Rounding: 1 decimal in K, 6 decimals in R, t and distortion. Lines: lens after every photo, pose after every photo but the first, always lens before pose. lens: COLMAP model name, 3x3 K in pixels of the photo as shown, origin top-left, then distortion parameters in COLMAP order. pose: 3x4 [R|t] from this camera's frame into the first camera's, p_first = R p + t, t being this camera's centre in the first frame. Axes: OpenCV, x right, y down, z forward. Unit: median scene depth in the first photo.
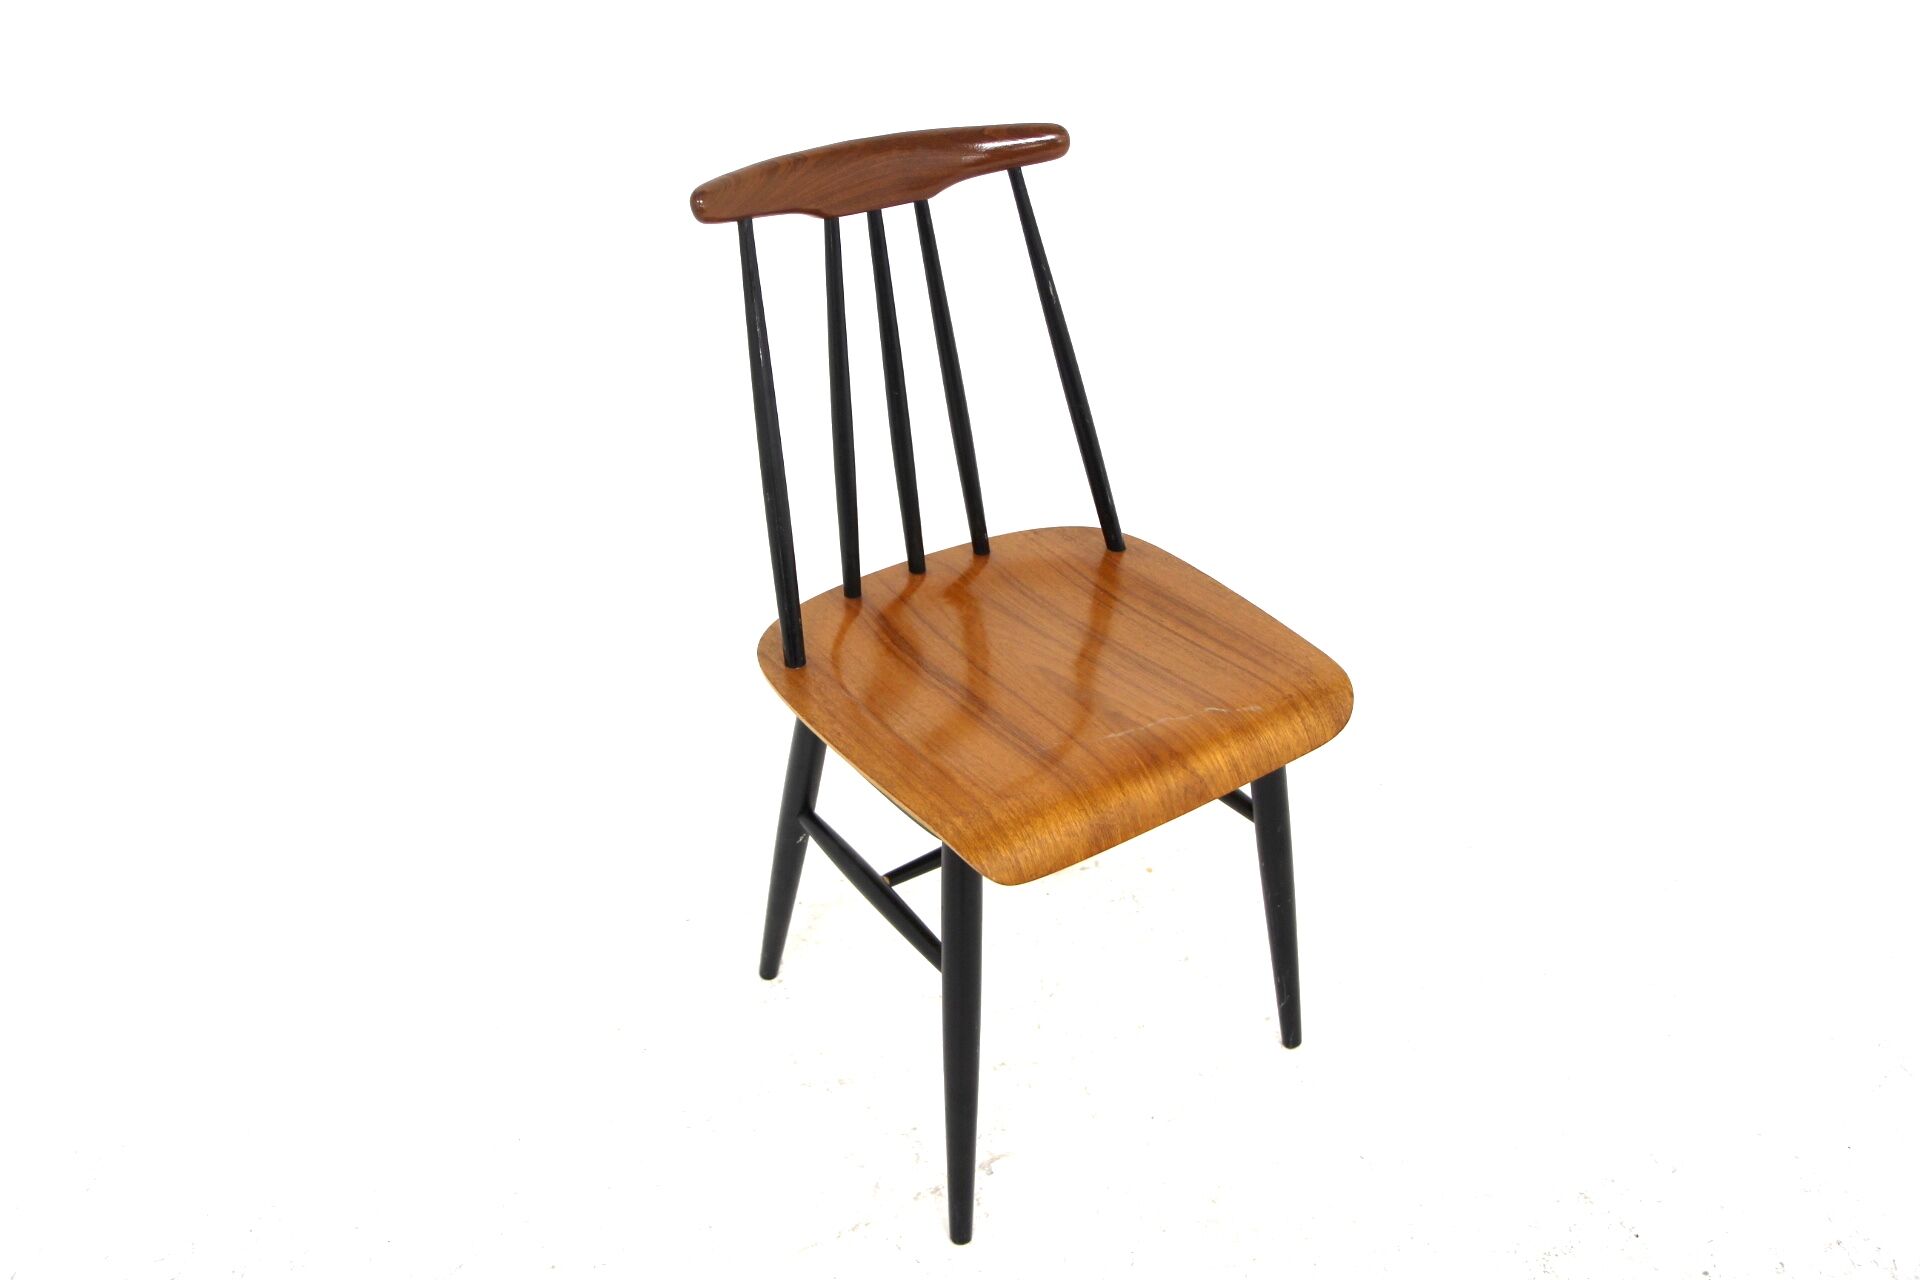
lens RADIAL K [[1477.8, 0, 960.0], [0, 1477.8, 640.0], [0, 0, 1]] dist [-0.003965, -0.000449]
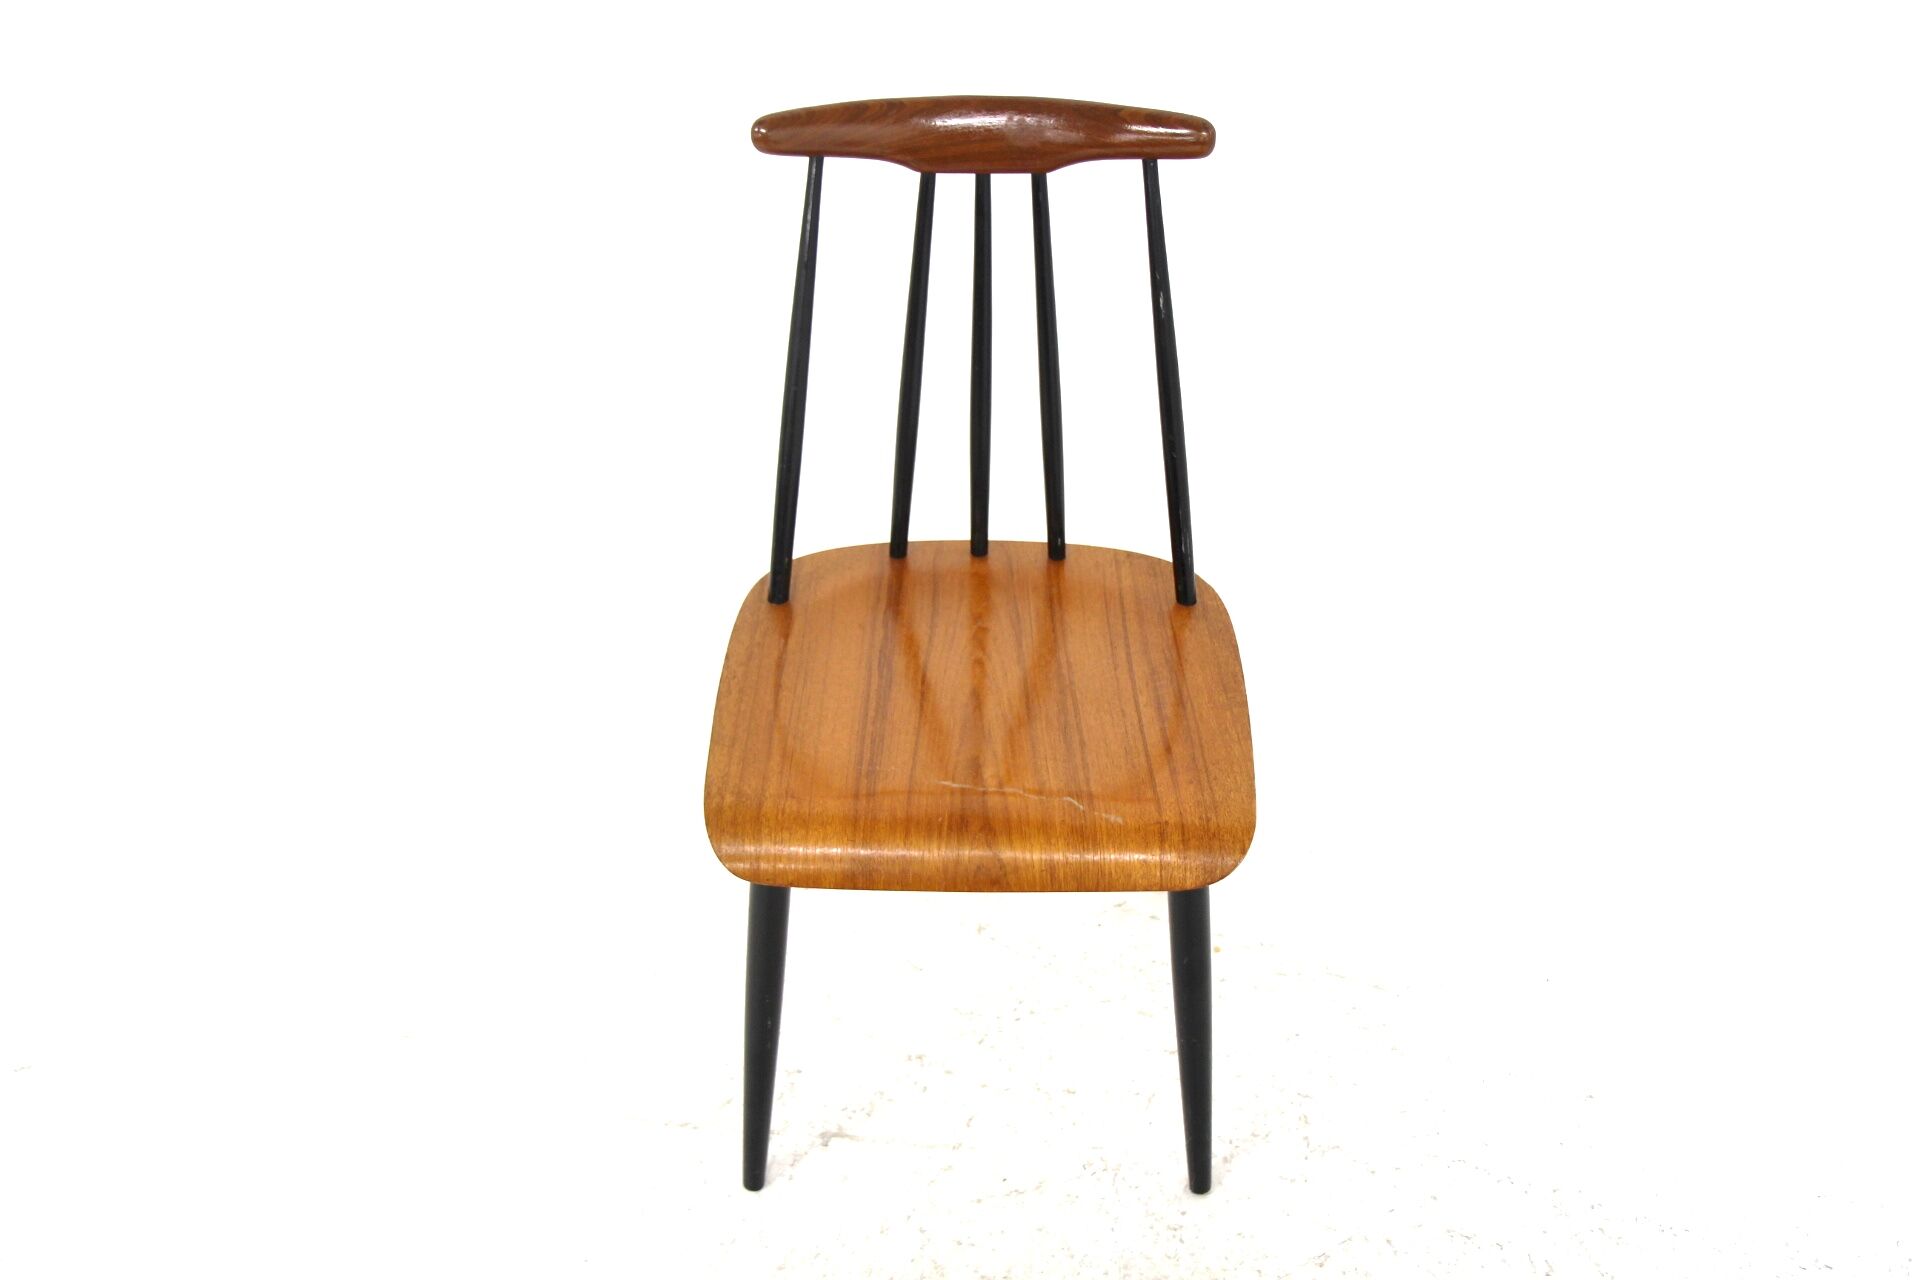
lens RADIAL K [[1480.0, 0, 976.4], [0, 1480.0, 645.1], [0, 0, 1]] dist [0.001631, 0.000281]
pose [[0.827555, 0.348412, -0.440183, 0.456545], [-0.312843, 0.937283, 0.153723, -0.152310], [0.466135, 0.010494, 0.884651, 0.165062]]
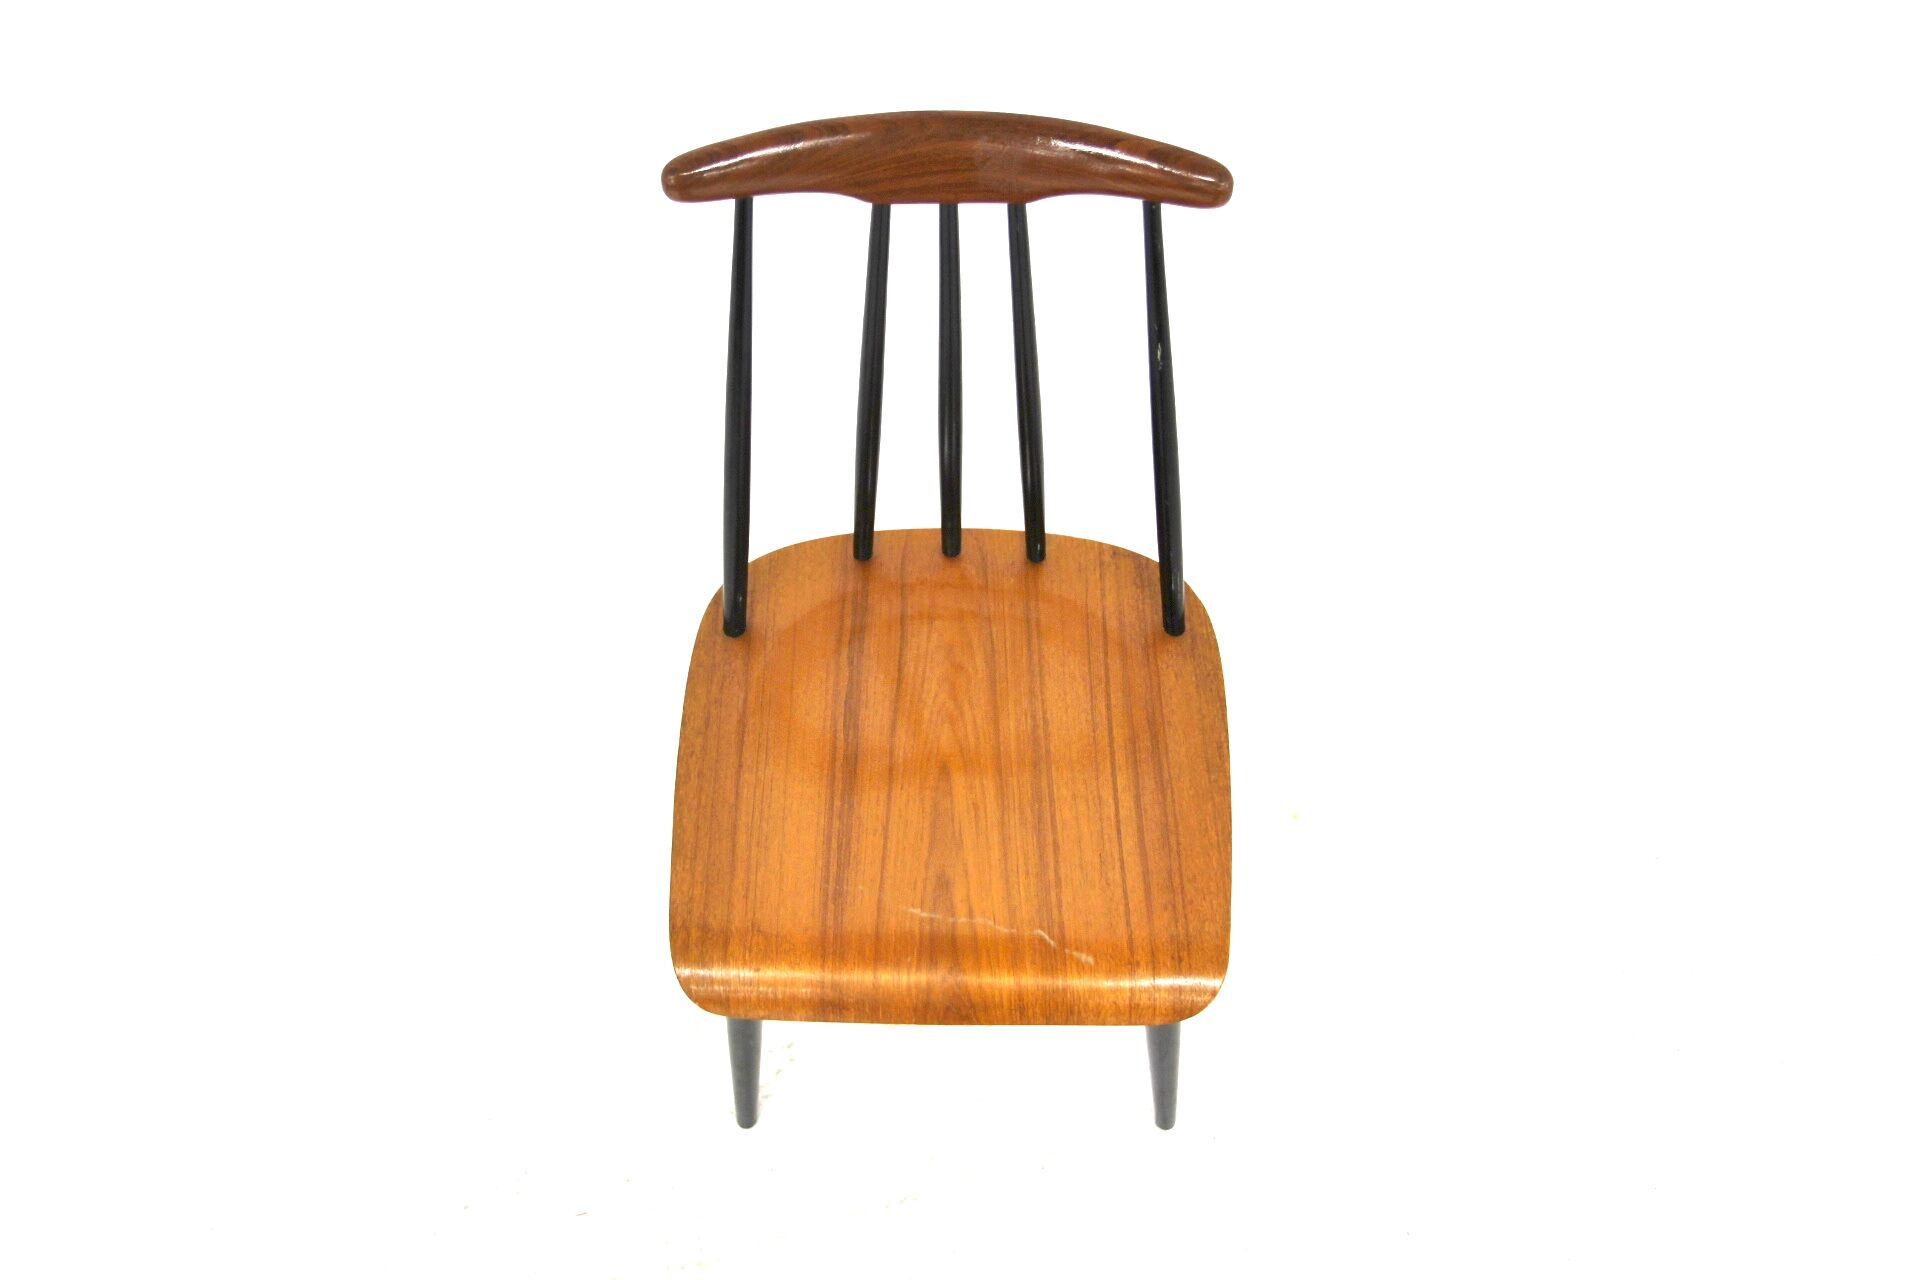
lens RADIAL K [[1477.8, 0, 960.0], [0, 1477.8, 640.0], [0, 0, 1]] dist [-0.003965, -0.000449]
pose [[0.827224, 0.485663, -0.282545, 0.275987], [-0.305136, 0.810556, 0.499891, -0.490318], [0.471797, -0.327307, 0.818705, 0.292490]]
